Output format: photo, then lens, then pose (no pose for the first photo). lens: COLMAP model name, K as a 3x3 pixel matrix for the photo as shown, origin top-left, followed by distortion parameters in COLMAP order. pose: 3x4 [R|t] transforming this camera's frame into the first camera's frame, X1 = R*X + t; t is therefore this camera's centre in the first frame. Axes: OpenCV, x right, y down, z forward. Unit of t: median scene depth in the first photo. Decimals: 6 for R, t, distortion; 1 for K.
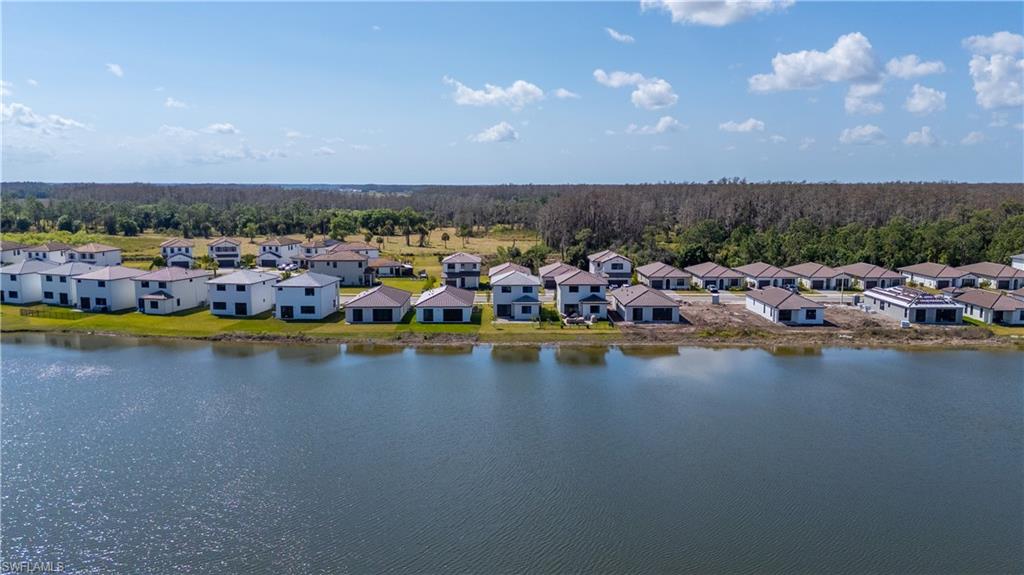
lens RADIAL K [[769.3, 0, 509.9], [0, 769.3, 289.4], [0, 0, 1]] dist [0.076171, -0.068901]
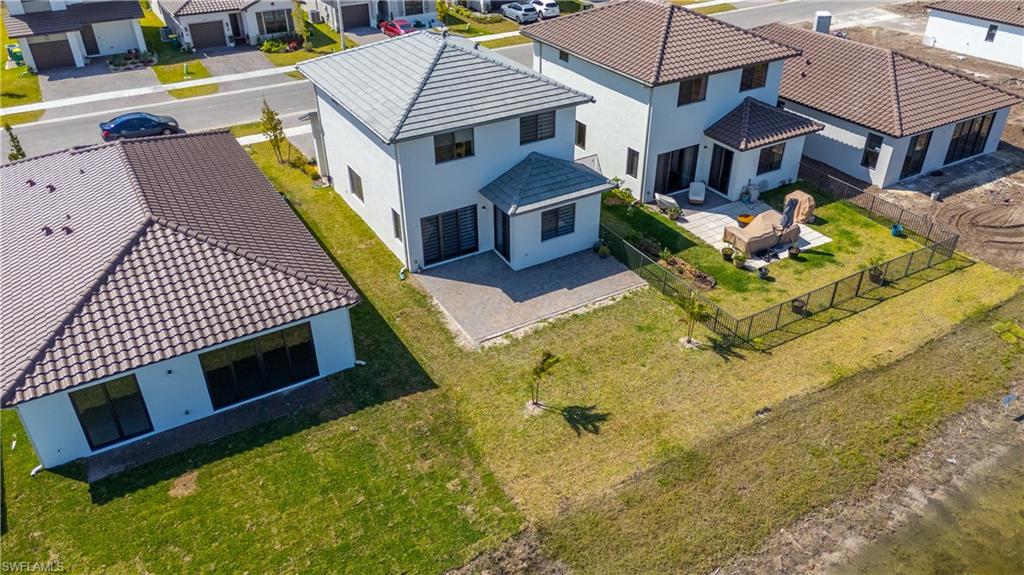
lens RADIAL K [[769.3, 0, 512.4], [0, 769.3, 289.1], [0, 0, 1]] dist [0.076171, -0.068901]
pose [[0.868727, -0.269507, 0.415546, -0.091948], [0.073124, 0.899591, 0.430569, -0.056315], [-0.489863, -0.343660, 0.801207, 0.798114]]
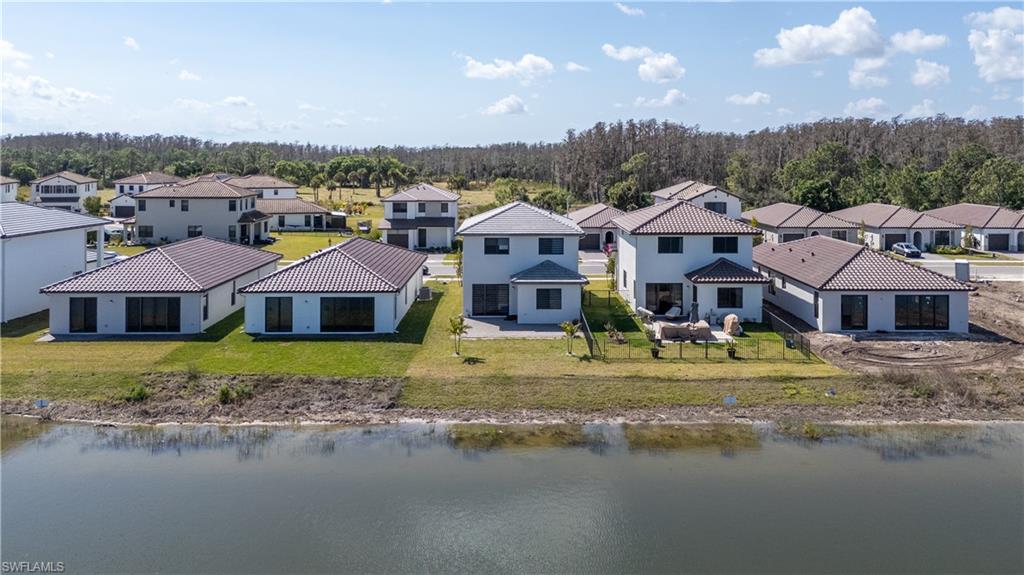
lens RADIAL K [[769.3, 0, 514.7], [0, 769.3, 287.0], [0, 0, 1]] dist [0.076171, -0.068901]
pose [[0.999988, 0.000611, -0.004882, 0.006476], [-0.000436, 0.999358, 0.035835, 0.006743], [0.004901, -0.035832, 0.999346, 0.609199]]
